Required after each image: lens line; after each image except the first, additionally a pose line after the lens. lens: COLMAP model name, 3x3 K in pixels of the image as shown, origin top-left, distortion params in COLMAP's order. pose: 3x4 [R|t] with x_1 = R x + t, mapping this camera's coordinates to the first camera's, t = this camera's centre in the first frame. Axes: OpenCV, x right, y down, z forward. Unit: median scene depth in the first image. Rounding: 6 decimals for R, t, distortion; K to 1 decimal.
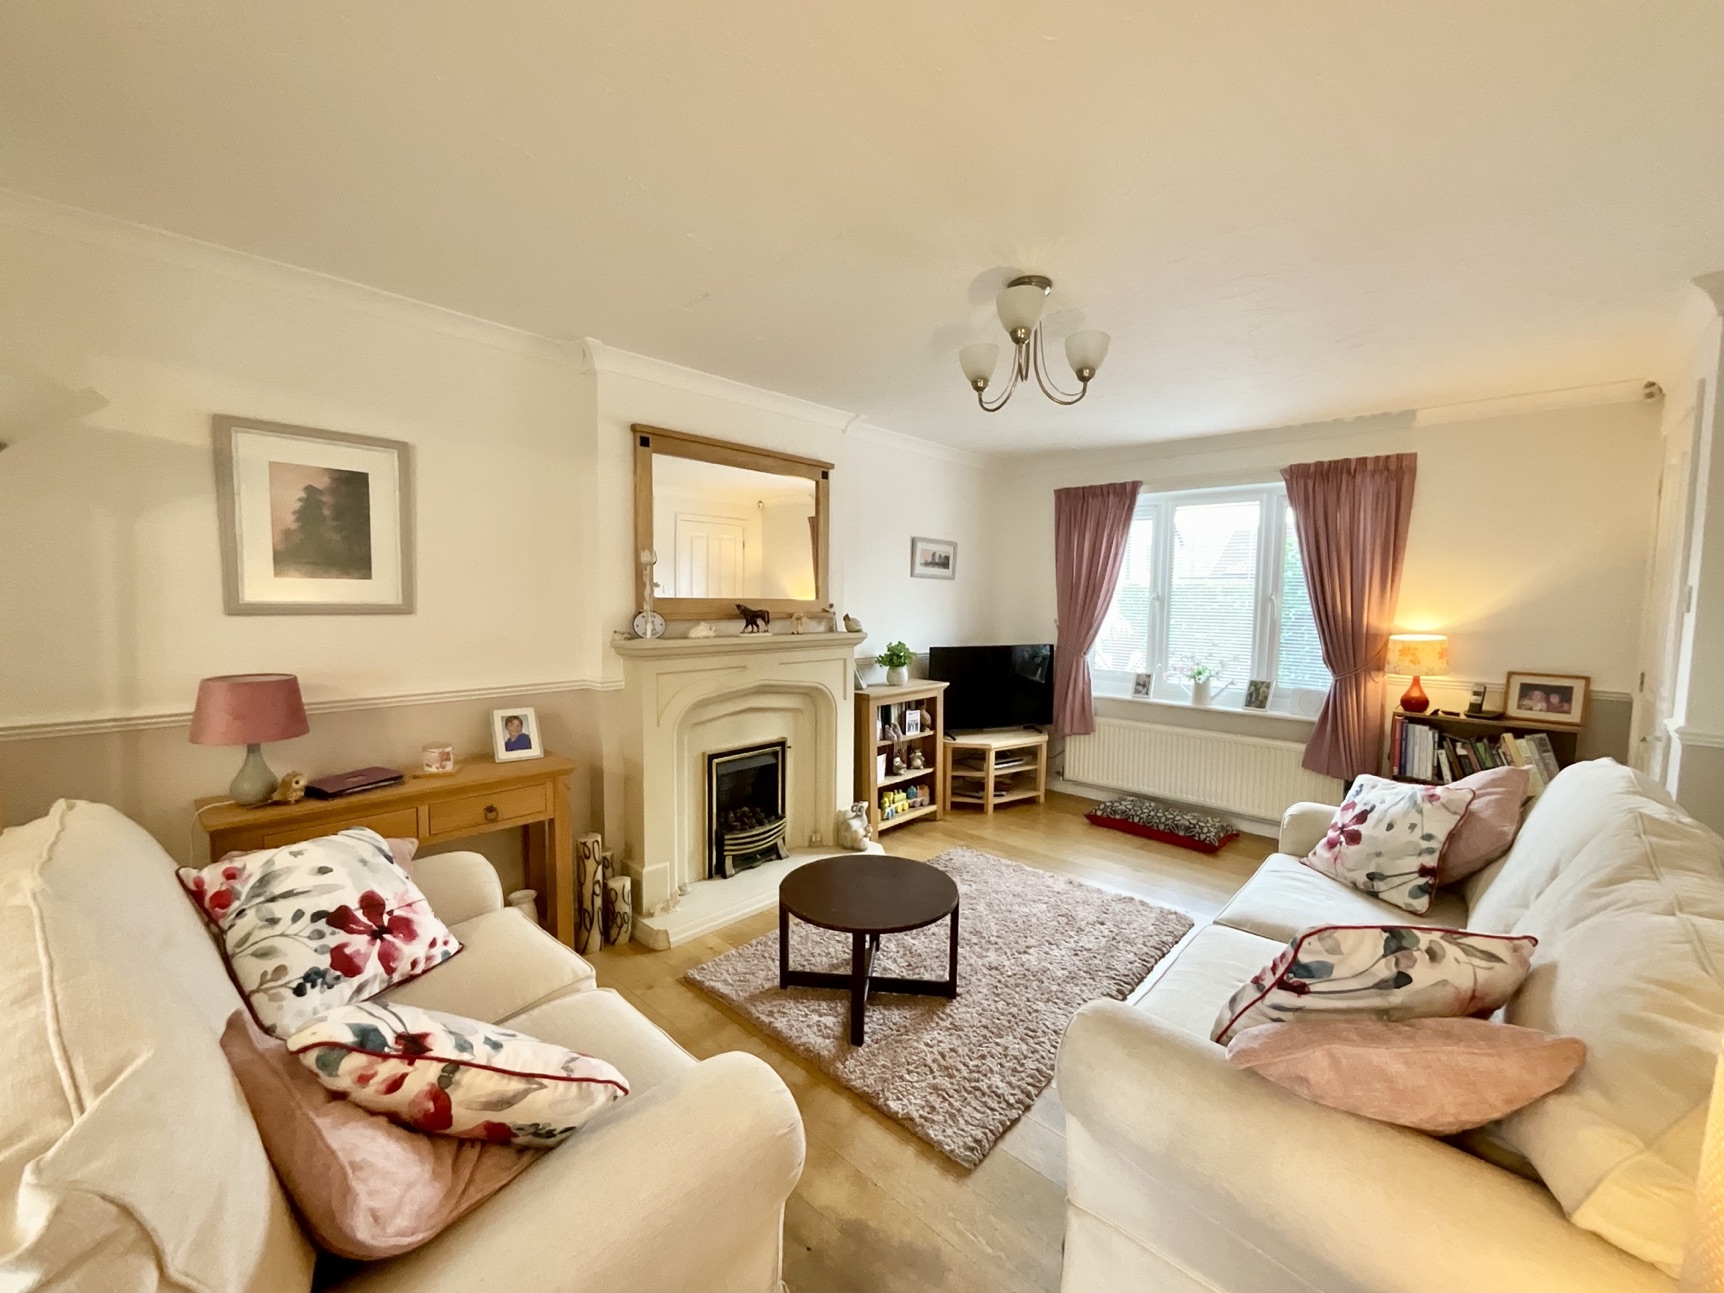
lens RADIAL K [[698.8, 0, 859.7], [0, 698.8, 648.1], [0, 0, 1]] dist [-0.013890, 0.008399]
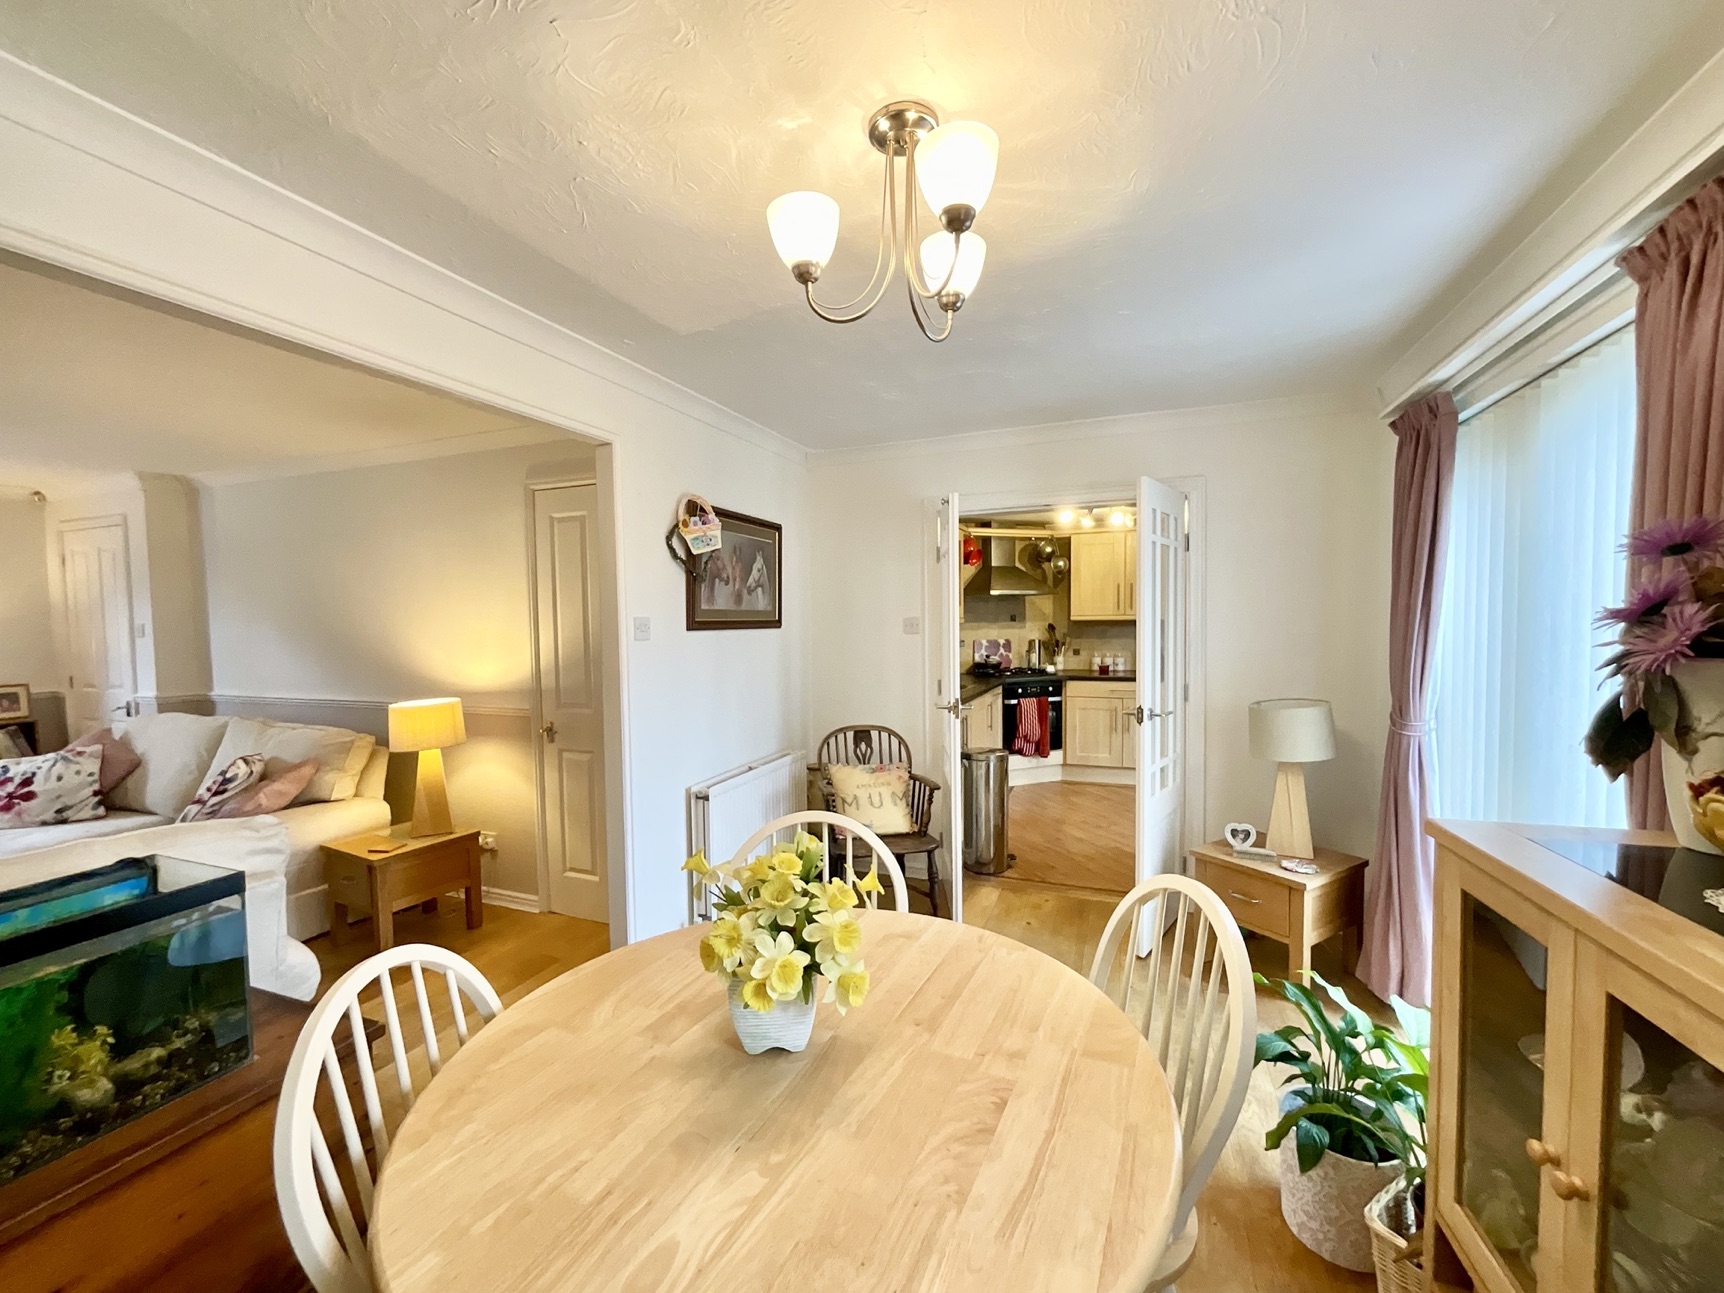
lens RADIAL K [[698.8, 0, 859.7], [0, 698.8, 648.1], [0, 0, 1]] dist [-0.013890, 0.008399]
pose [[-0.365180, -0.050556, 0.929563, -0.719692], [0.077502, 0.993407, 0.084475, -0.016225], [-0.927705, 0.102892, -0.358854, -0.081067]]
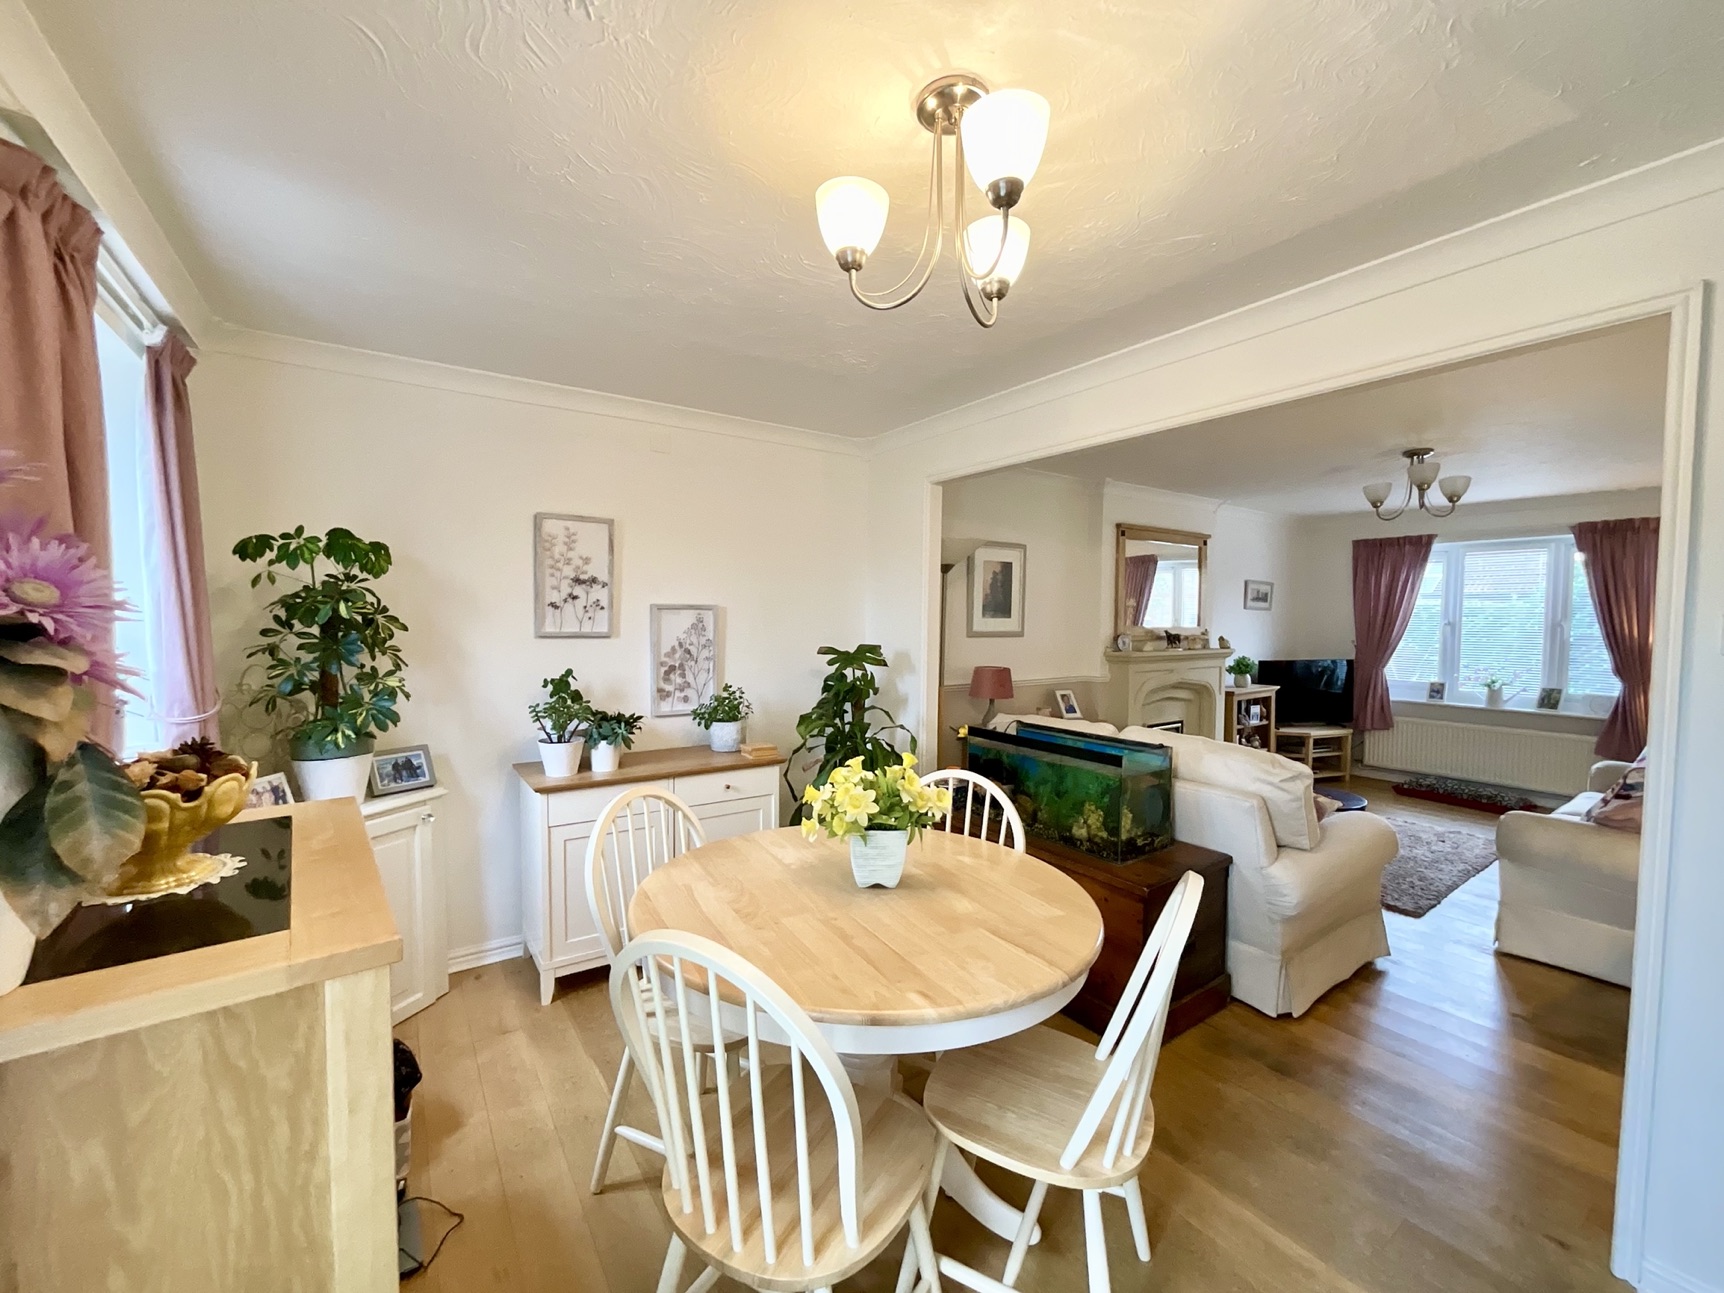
lens RADIAL K [[698.8, 0, 859.7], [0, 698.8, 648.1], [0, 0, 1]] dist [-0.013890, 0.008399]
pose [[0.976207, 0.003083, -0.216817, -0.395436], [-0.009739, 0.999513, -0.029637, 0.024029], [0.216620, 0.031043, 0.975762, -0.532494]]
